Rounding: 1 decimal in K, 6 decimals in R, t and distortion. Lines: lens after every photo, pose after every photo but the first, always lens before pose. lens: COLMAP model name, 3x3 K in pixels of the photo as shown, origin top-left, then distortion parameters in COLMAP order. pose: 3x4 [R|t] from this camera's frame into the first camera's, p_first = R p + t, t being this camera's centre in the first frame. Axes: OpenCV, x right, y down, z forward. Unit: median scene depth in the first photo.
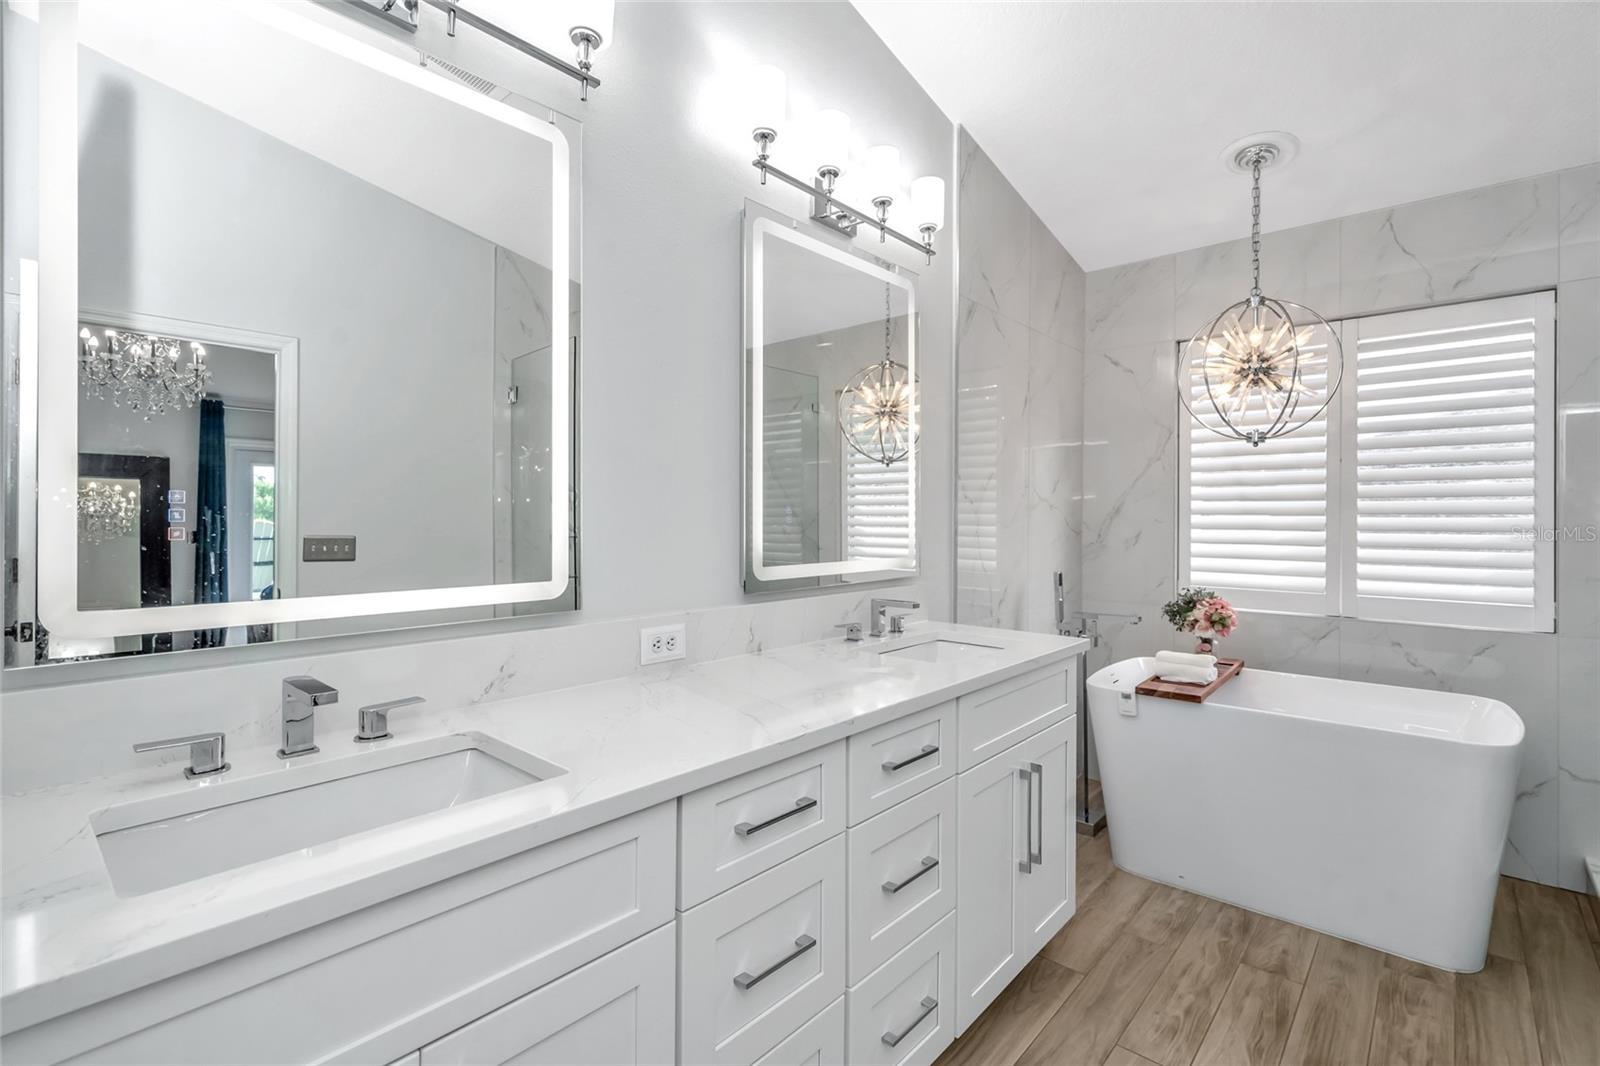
lens RADIAL K [[740.4, 0, 799.6], [0, 740.4, 515.1], [0, 0, 1]] dist [-0.002827, 0.000563]
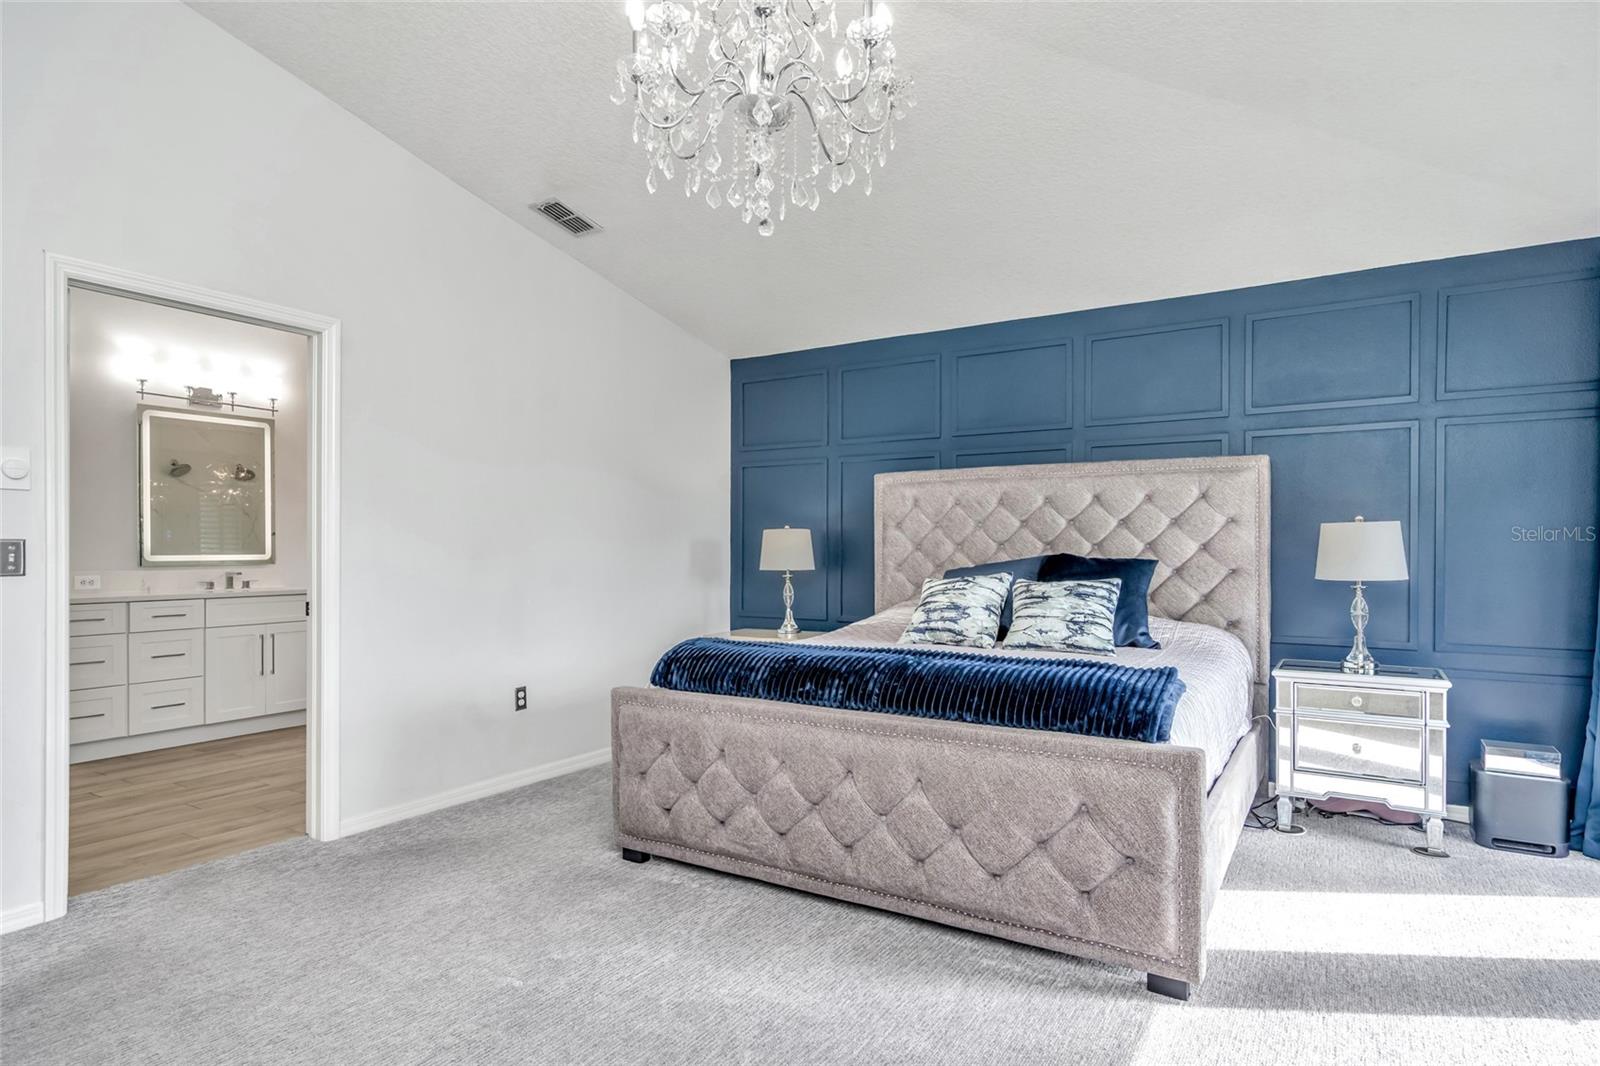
lens RADIAL K [[872.9, 0, 803.0], [0, 872.9, 552.1], [0, 0, 1]] dist [0.002850, 0.000290]
pose [[0.984642, -0.002828, 0.174560, 1.313041], [0.001914, 0.999984, 0.005402, 0.041609], [-0.174573, -0.004985, 0.984632, -1.839041]]
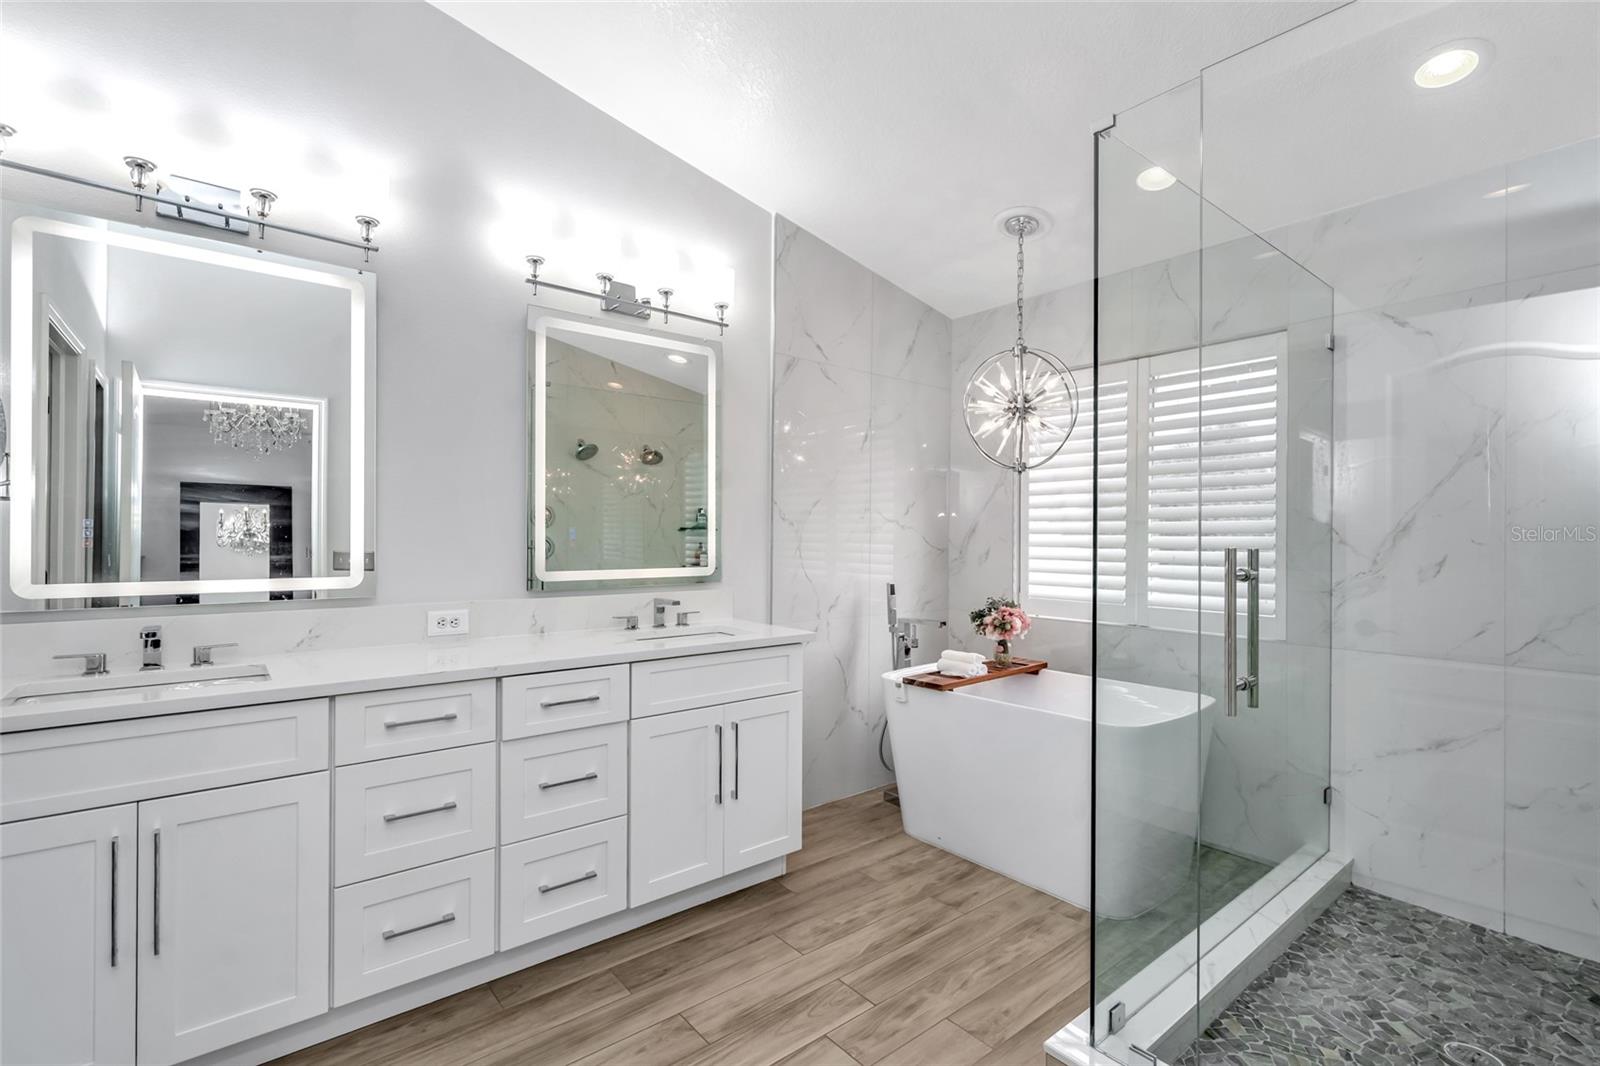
lens RADIAL K [[743.0, 0, 800.7], [0, 743.0, 533.6], [0, 0, 1]] dist [-0.003070, 0.000323]
pose [[0.987398, -0.000352, -0.158258, 0.545884], [-0.000145, 0.999995, -0.003130, 0.003742], [0.158258, 0.003113, 0.987393, -0.242766]]
